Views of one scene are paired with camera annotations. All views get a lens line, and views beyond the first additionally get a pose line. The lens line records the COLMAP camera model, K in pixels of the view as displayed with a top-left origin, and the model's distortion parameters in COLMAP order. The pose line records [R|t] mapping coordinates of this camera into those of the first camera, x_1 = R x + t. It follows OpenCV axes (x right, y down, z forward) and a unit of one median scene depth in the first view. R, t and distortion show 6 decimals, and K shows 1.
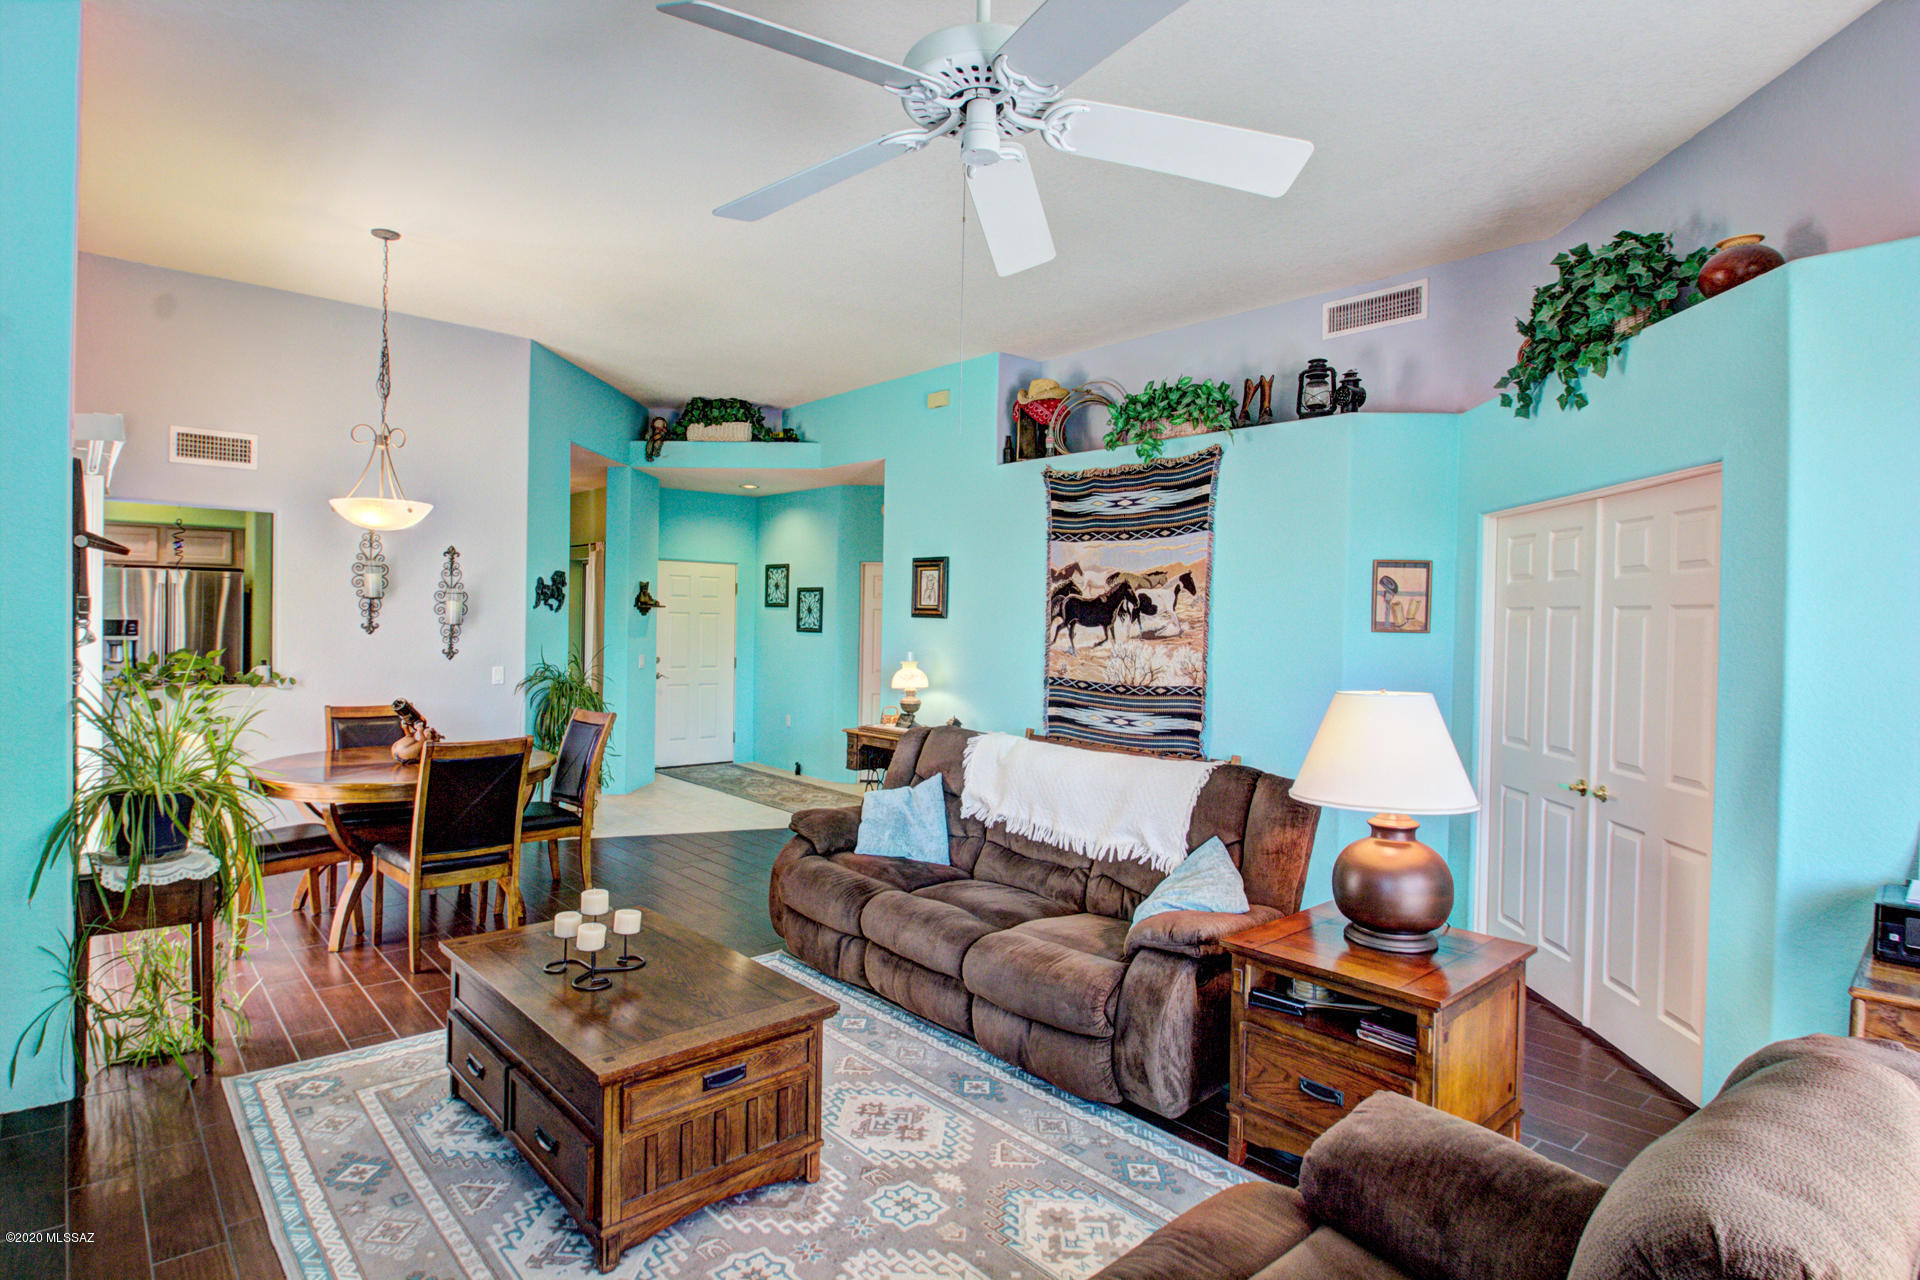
lens RADIAL K [[1020.3, 0, 904.4], [0, 1020.3, 646.6], [0, 0, 1]] dist [-0.018921, -0.001904]
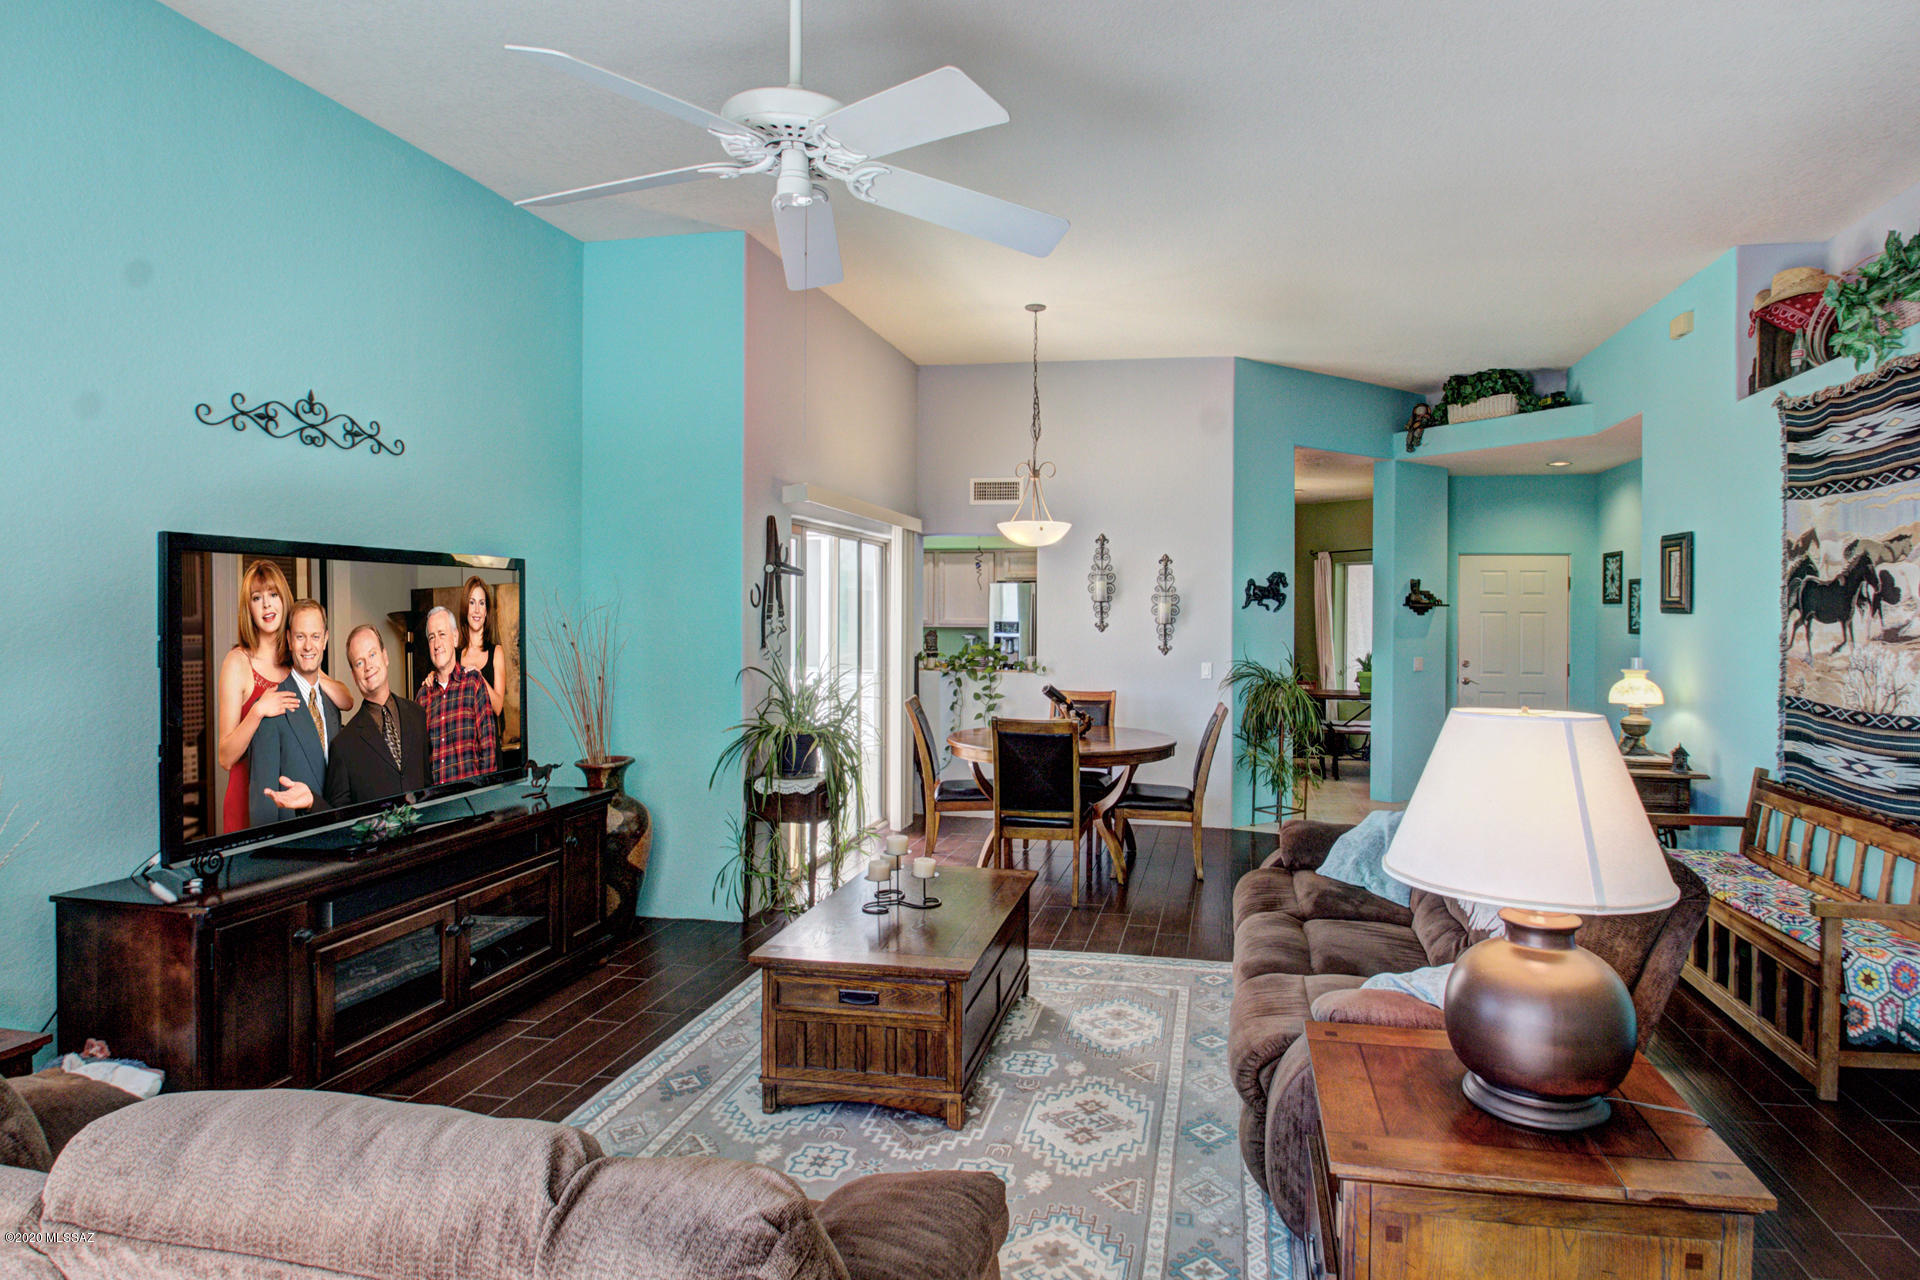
lens RADIAL K [[1020.3, 0, 975.0], [0, 1020.3, 626.4], [0, 0, 1]] dist [-0.018921, -0.001904]
pose [[0.620641, -0.001794, -0.784092, 0.345763], [-0.016820, 0.999737, -0.015601, 0.002469], [0.783914, 0.022871, 0.620448, 0.147020]]
